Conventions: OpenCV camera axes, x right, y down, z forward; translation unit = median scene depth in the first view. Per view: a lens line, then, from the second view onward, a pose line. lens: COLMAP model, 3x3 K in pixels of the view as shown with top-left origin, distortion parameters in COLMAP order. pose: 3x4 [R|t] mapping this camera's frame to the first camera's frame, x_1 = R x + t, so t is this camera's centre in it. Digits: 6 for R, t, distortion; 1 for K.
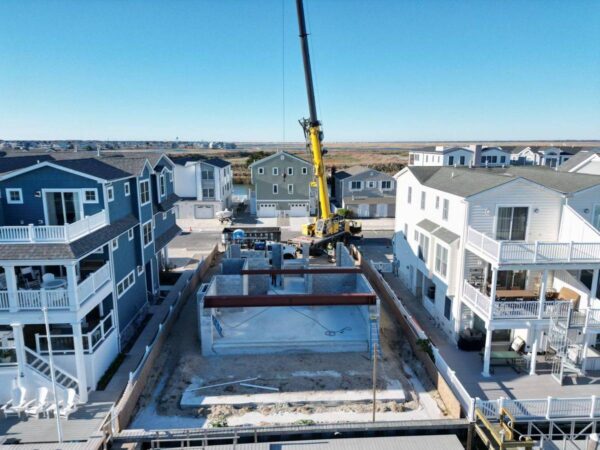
lens RADIAL K [[429.1, 0, 298.6], [0, 429.1, 234.6], [0, 0, 1]] dist [-0.028850, 0.028968]
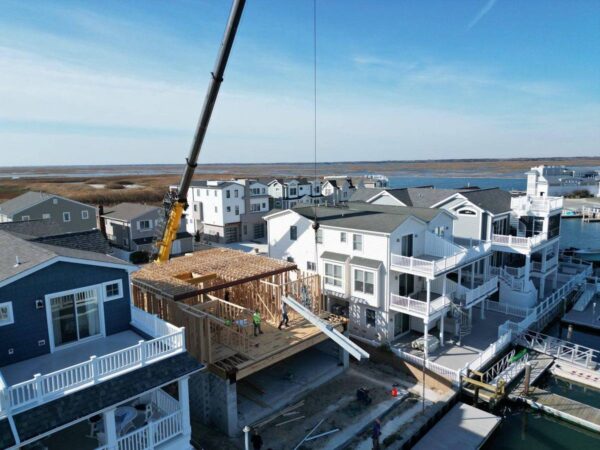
lens RADIAL K [[421.6, 0, 310.4], [0, 421.6, 220.5], [0, 0, 1]] dist [0.031215, -0.023399]
pose [[0.717229, -0.100196, 0.689597, -0.686699], [0.157738, 0.987266, -0.020612, -0.131298], [-0.678750, 0.123559, 0.723900, 0.173964]]
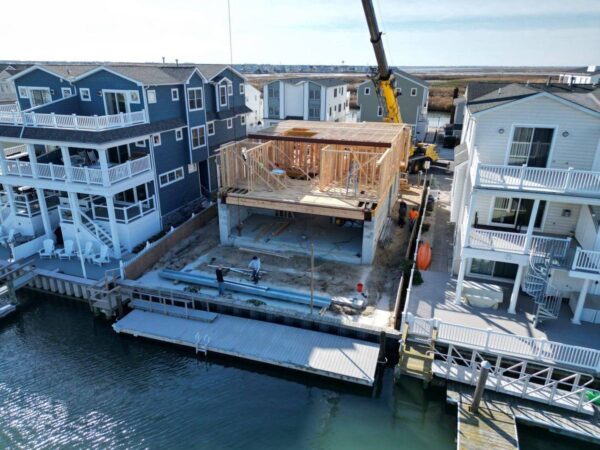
lens RADIAL K [[421.6, 0, 292.1], [0, 421.6, 241.4], [0, 0, 1]] dist [0.031215, -0.023399]
pose [[0.926718, 0.150640, -0.344240, 0.366185], [-0.086646, 0.977103, 0.194326, 0.033473], [0.365631, -0.150259, 0.918551, 0.001159]]
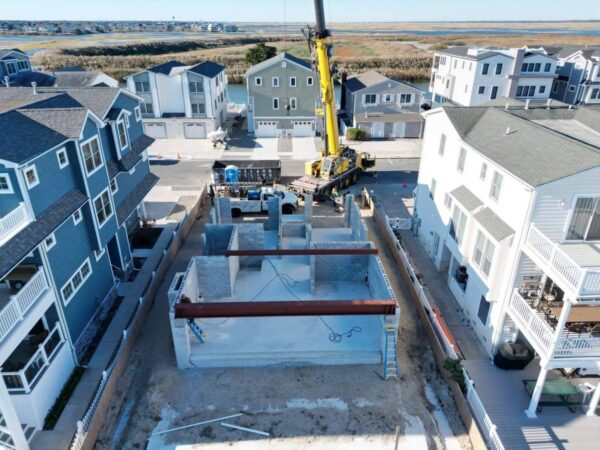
lens RADIAL K [[429.1, 0, 298.3], [0, 429.1, 235.6], [0, 0, 1]] dist [-0.028850, 0.028968]
pose [[0.999864, 0.008717, -0.014001, 0.013977], [-0.004966, 0.968630, 0.248458, -0.169803], [0.015728, -0.248355, 0.968541, 0.280207]]
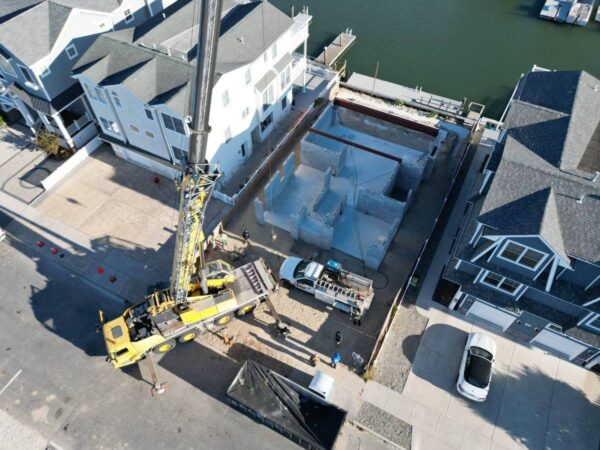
lens RADIAL K [[429.1, 0, 299.3], [0, 429.1, 224.1], [0, 0, 1]] dist [-0.028850, 0.028968]
pose [[-0.865661, -0.395541, 0.306886, -0.388620], [0.105168, 0.455641, 0.883929, -1.083565], [-0.489460, 0.797457, -0.352832, 2.023022]]
